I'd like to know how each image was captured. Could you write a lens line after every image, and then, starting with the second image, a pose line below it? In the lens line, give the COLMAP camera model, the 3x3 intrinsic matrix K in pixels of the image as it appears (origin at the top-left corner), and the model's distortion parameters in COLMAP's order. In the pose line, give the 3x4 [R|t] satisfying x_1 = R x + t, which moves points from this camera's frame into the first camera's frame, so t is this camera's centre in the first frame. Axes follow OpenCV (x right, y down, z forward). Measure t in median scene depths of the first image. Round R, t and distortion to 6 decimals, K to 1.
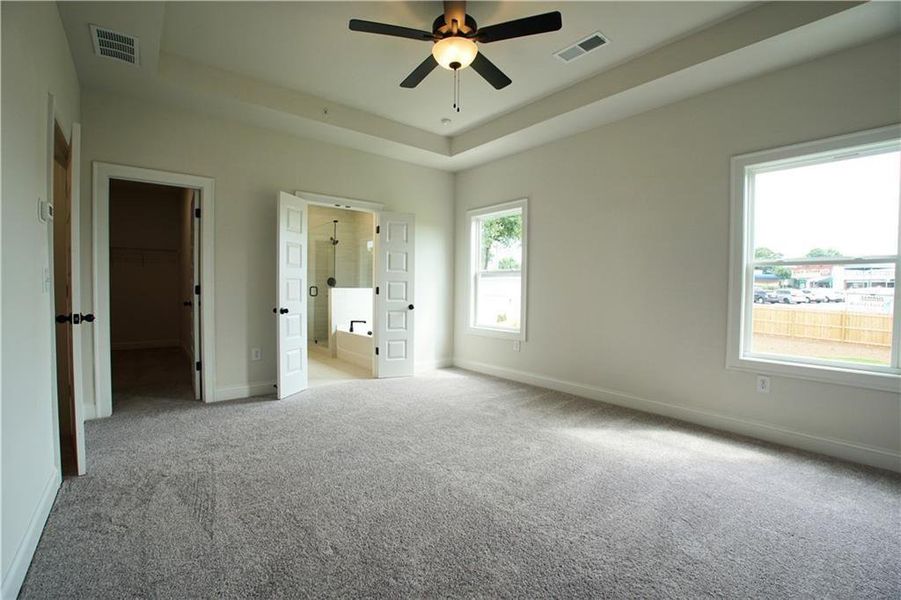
lens RADIAL K [[393.8, 0, 447.5], [0, 393.8, 299.1], [0, 0, 1]] dist [-0.051295, 0.000467]
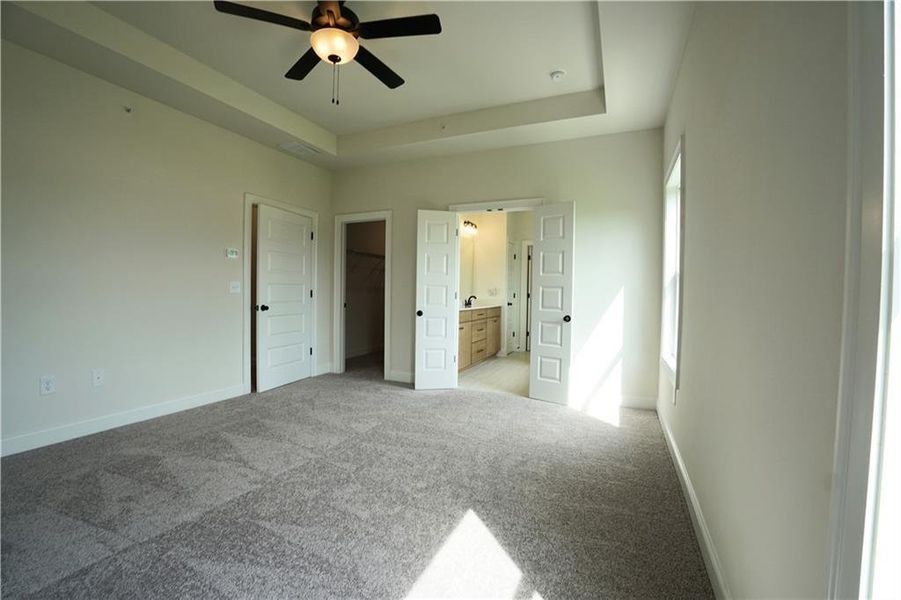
lens RADIAL K [[393.8, 0, 447.5], [0, 393.8, 299.1], [0, 0, 1]] dist [-0.051295, 0.000467]
pose [[0.455867, 0.013885, -0.889940, 0.575012], [-0.034965, 0.999386, -0.002319, -0.010650], [0.889361, 0.032174, 0.456073, 0.480122]]
